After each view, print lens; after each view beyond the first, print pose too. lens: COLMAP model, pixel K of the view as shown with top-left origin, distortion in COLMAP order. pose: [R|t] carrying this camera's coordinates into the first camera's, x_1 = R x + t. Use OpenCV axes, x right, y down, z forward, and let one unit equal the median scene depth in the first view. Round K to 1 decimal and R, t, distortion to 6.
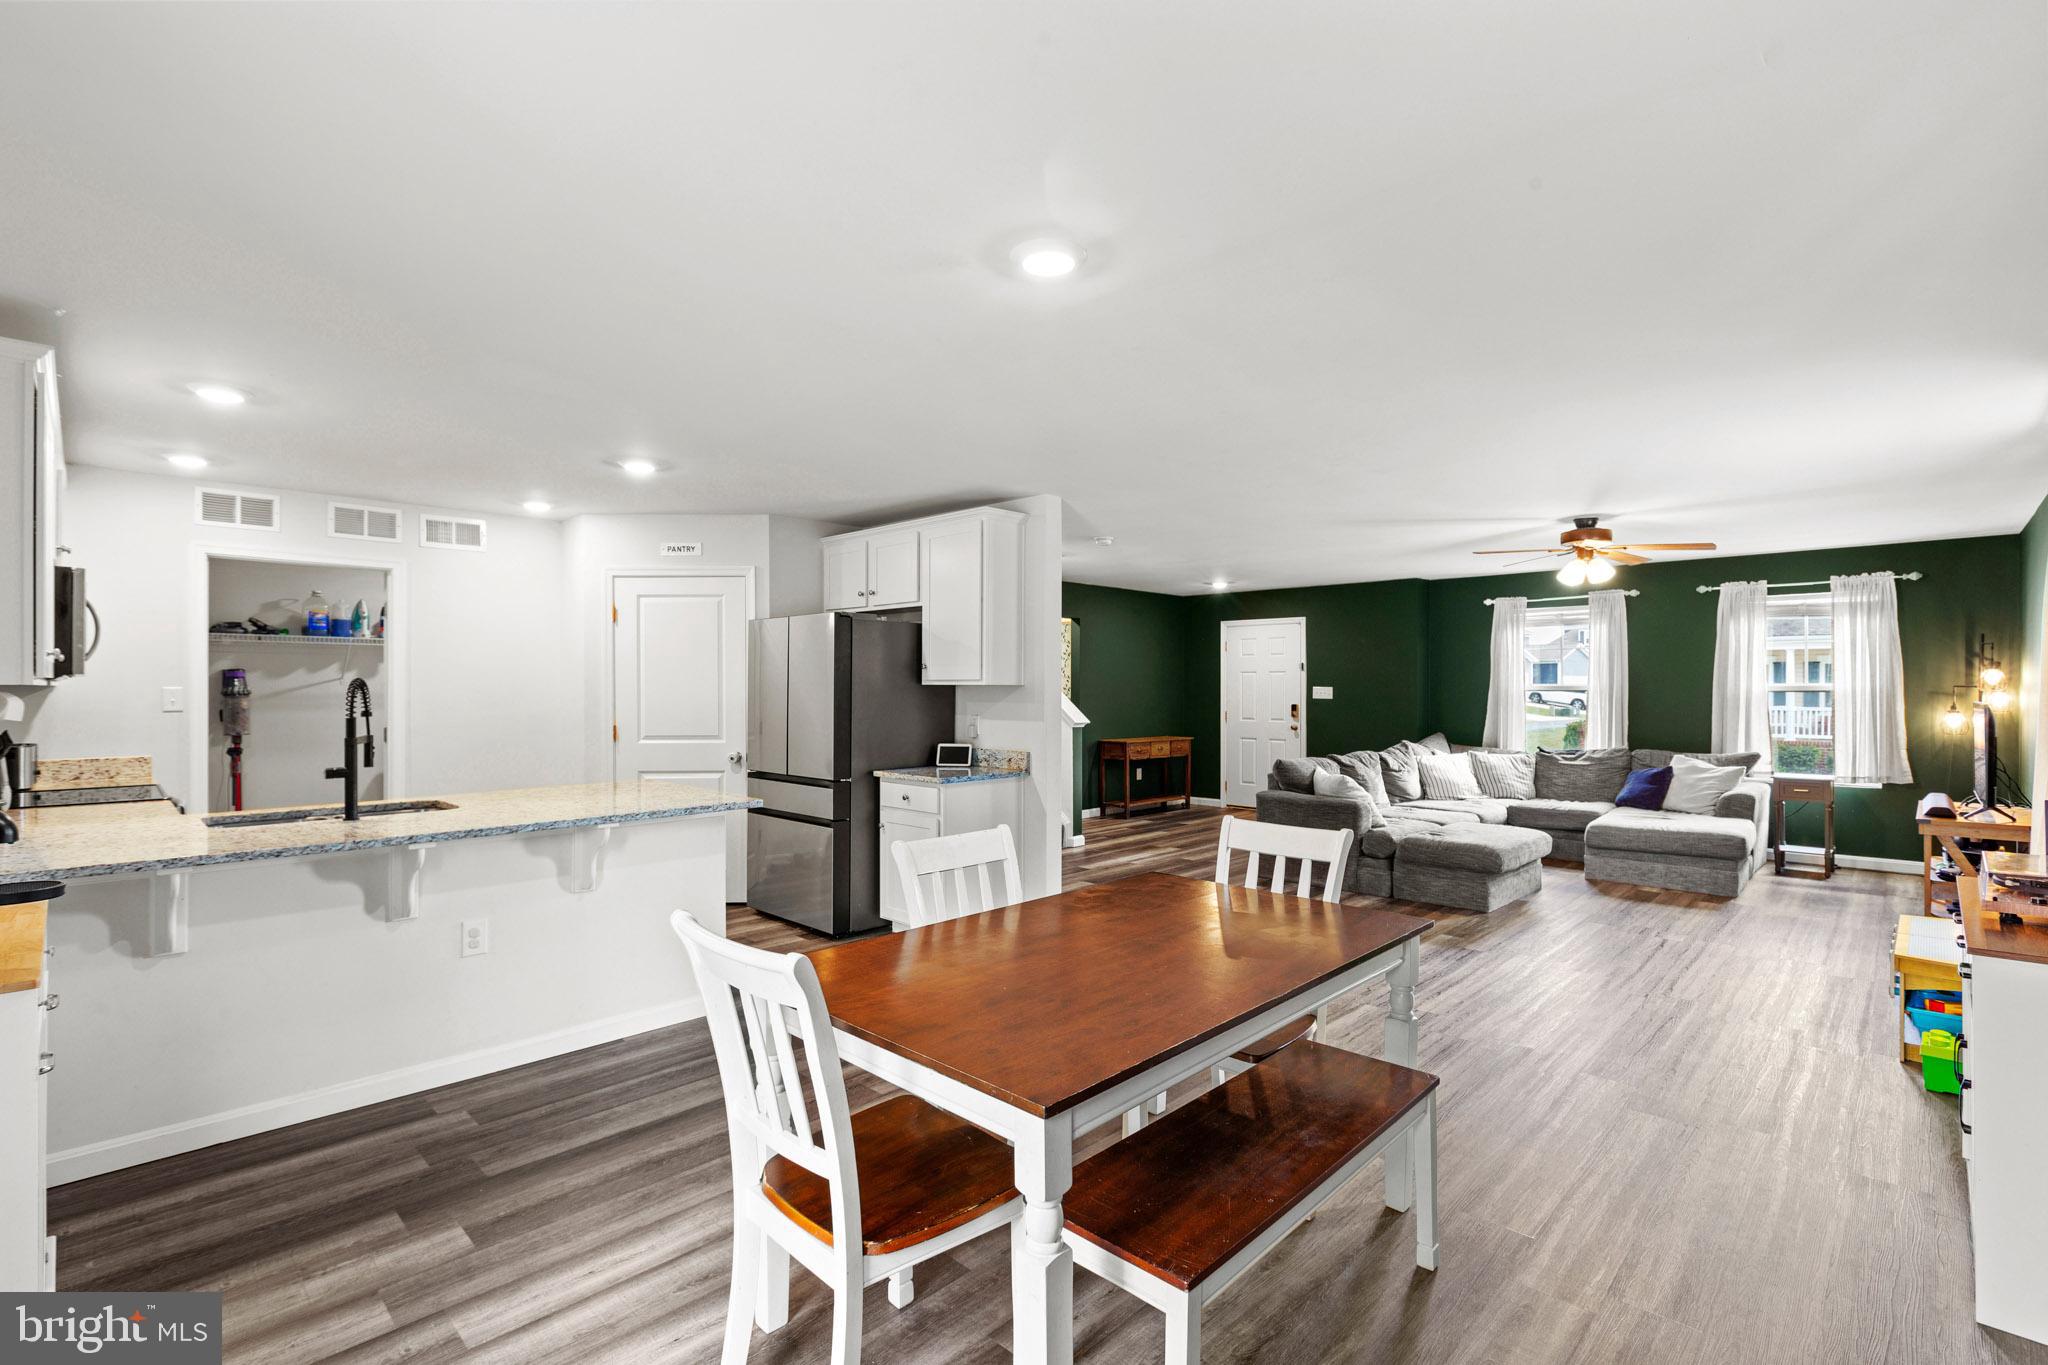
lens RADIAL K [[936.4, 0, 1026.9], [0, 936.4, 681.6], [0, 0, 1]] dist [-0.010112, -0.000081]
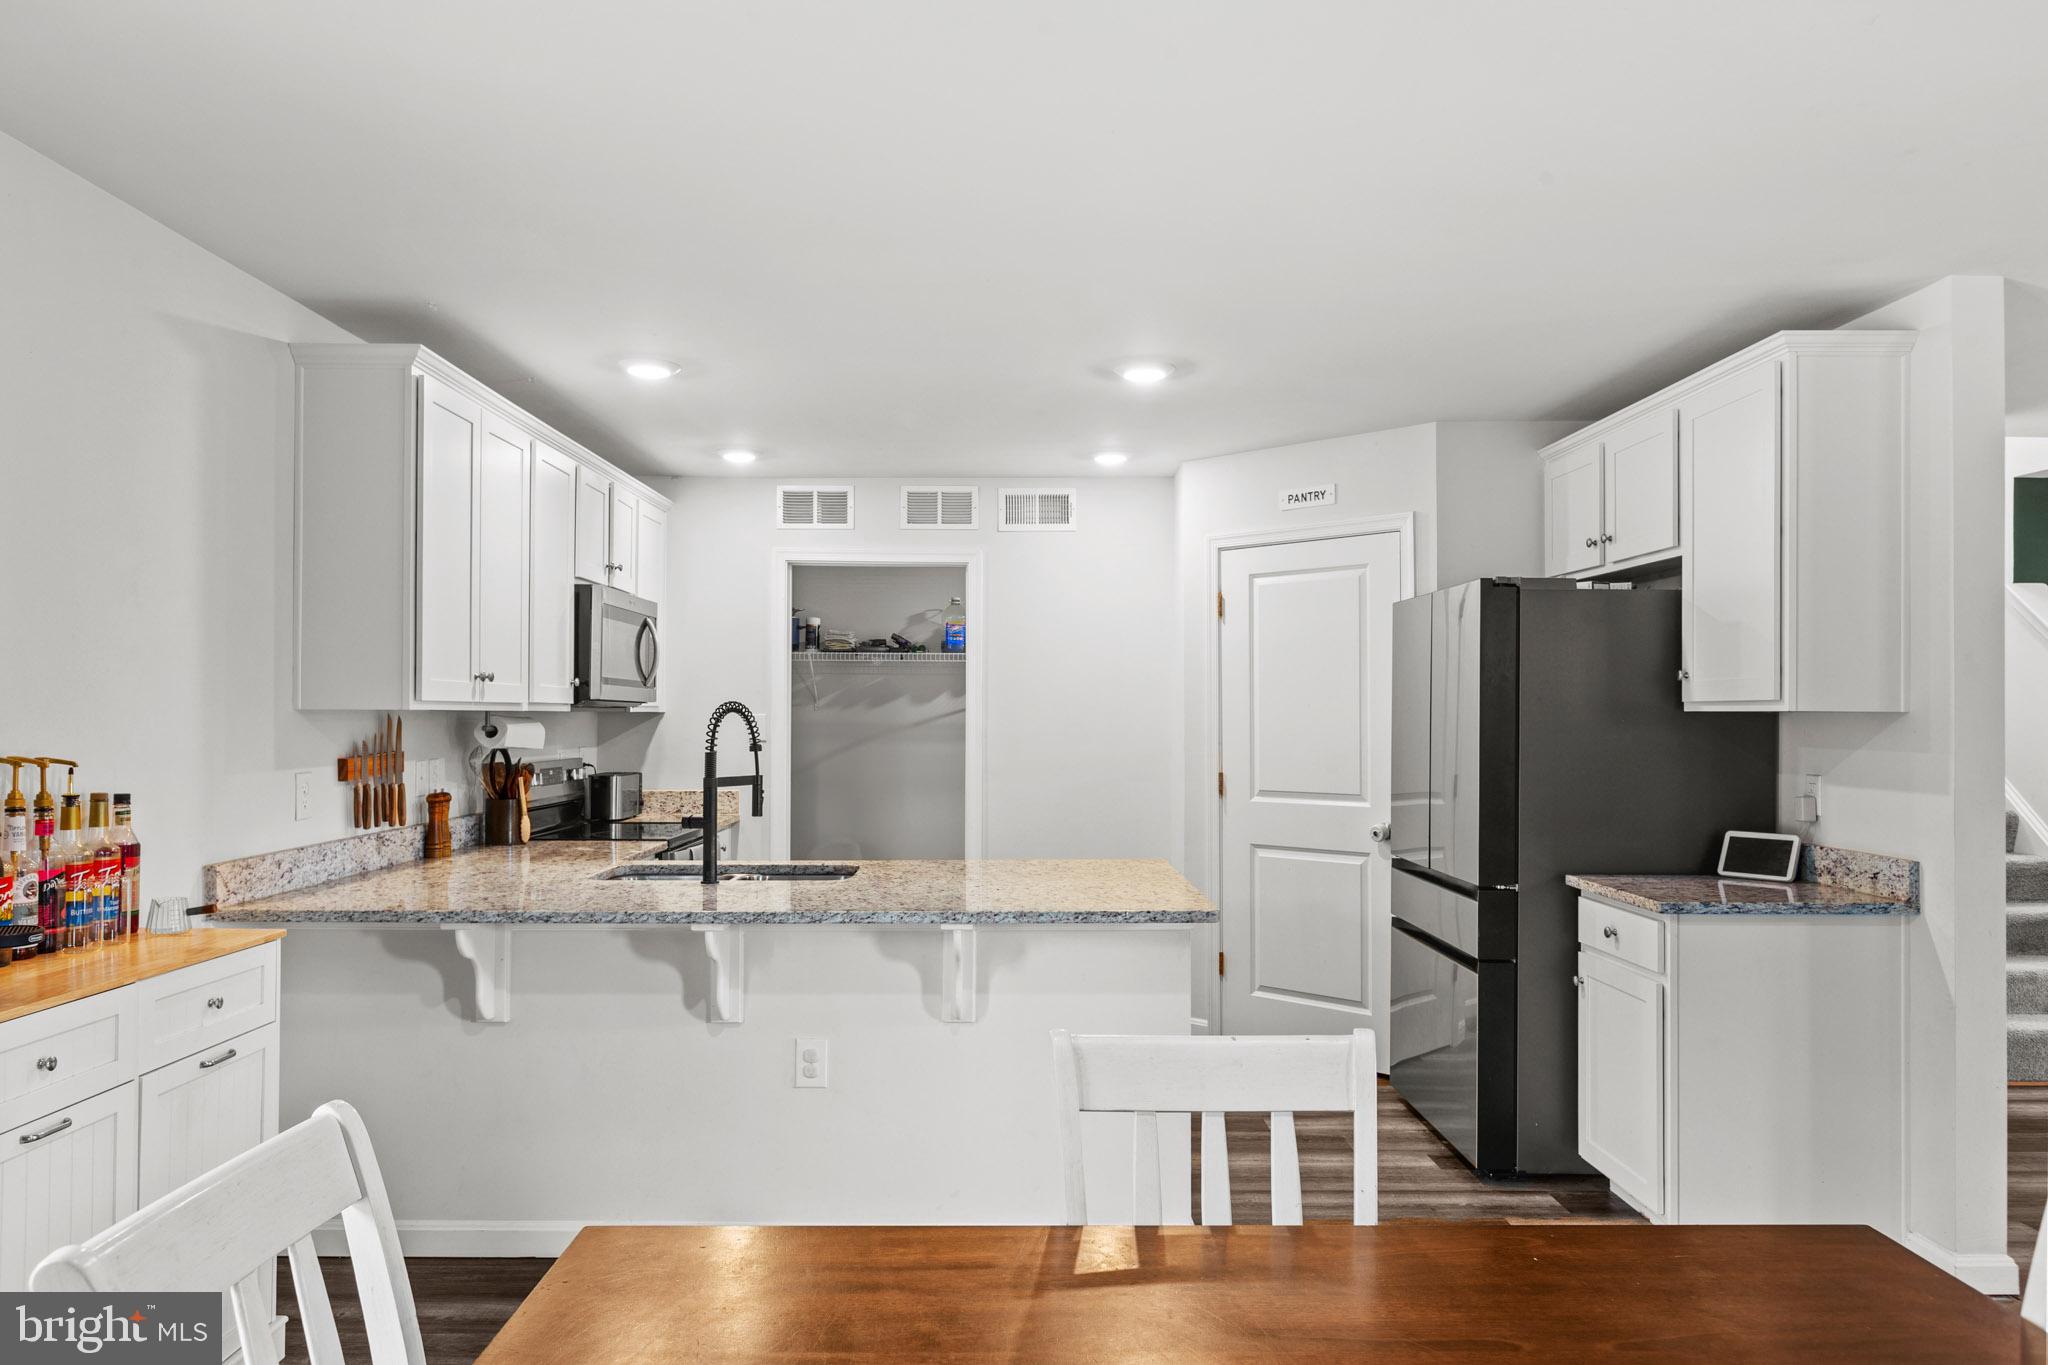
lens RADIAL K [[1368.4, 0, 1017.1], [0, 1368.4, 696.5], [0, 0, 1]] dist [0.005570, -0.002392]
pose [[0.698190, -0.008401, -0.715863, 0.164751], [0.001159, 0.999943, -0.010605, 0.002833], [0.715912, 0.006575, 0.698160, 0.228985]]
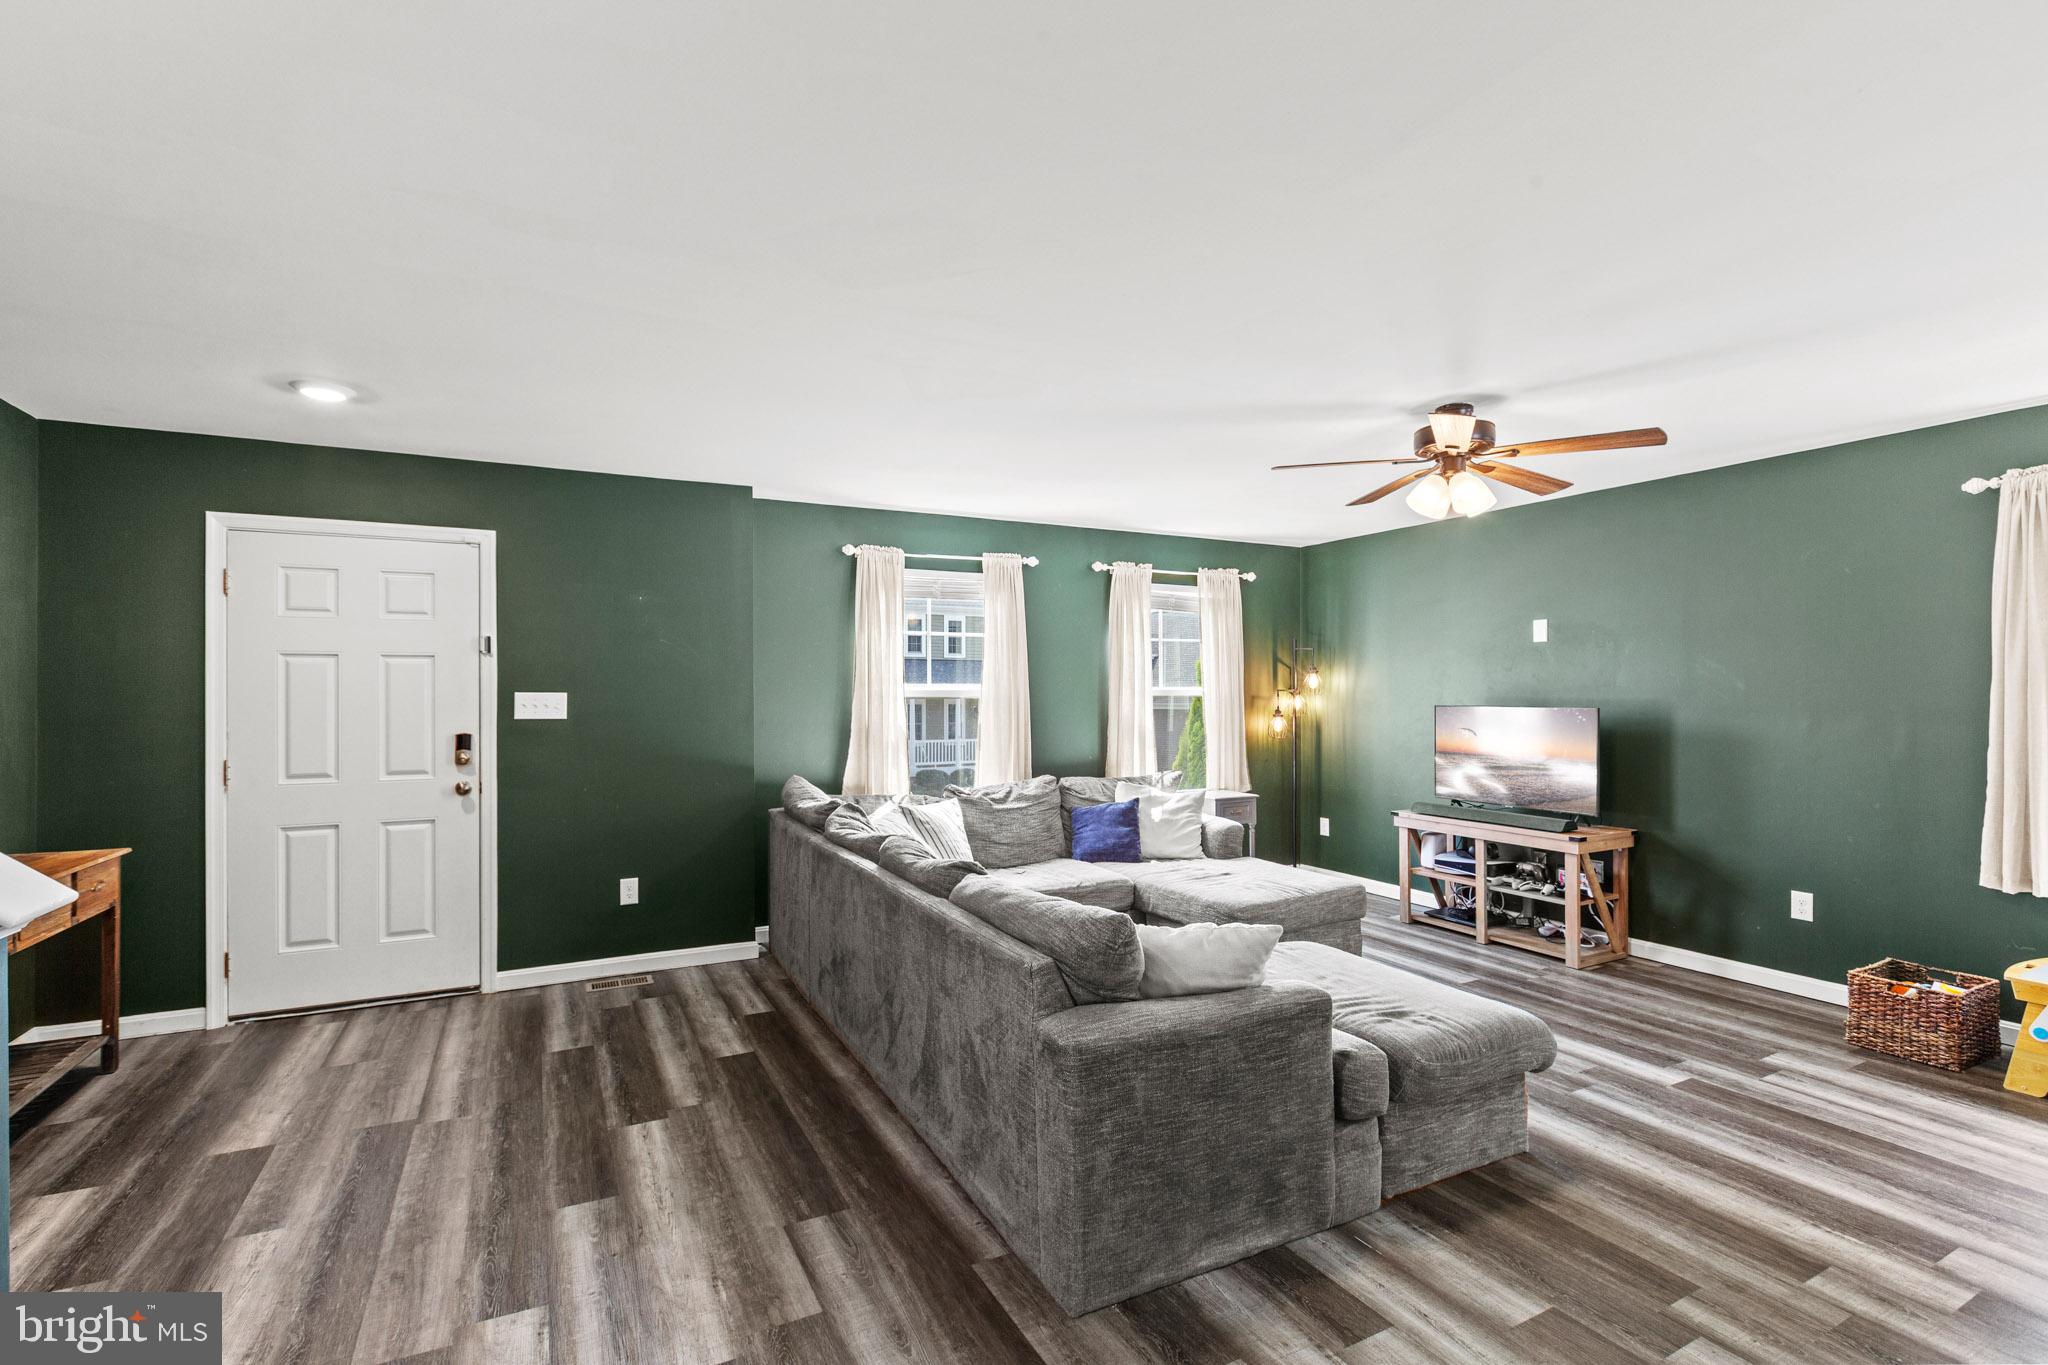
lens RADIAL K [[936.4, 0, 1009.8], [0, 936.4, 689.1], [0, 0, 1]] dist [-0.010112, -0.000081]
pose [[0.326915, 0.003523, 0.945047, -0.056622], [-0.003973, 0.999989, -0.002354, 0.007639], [-0.945046, -0.002985, 0.326925, 1.156592]]
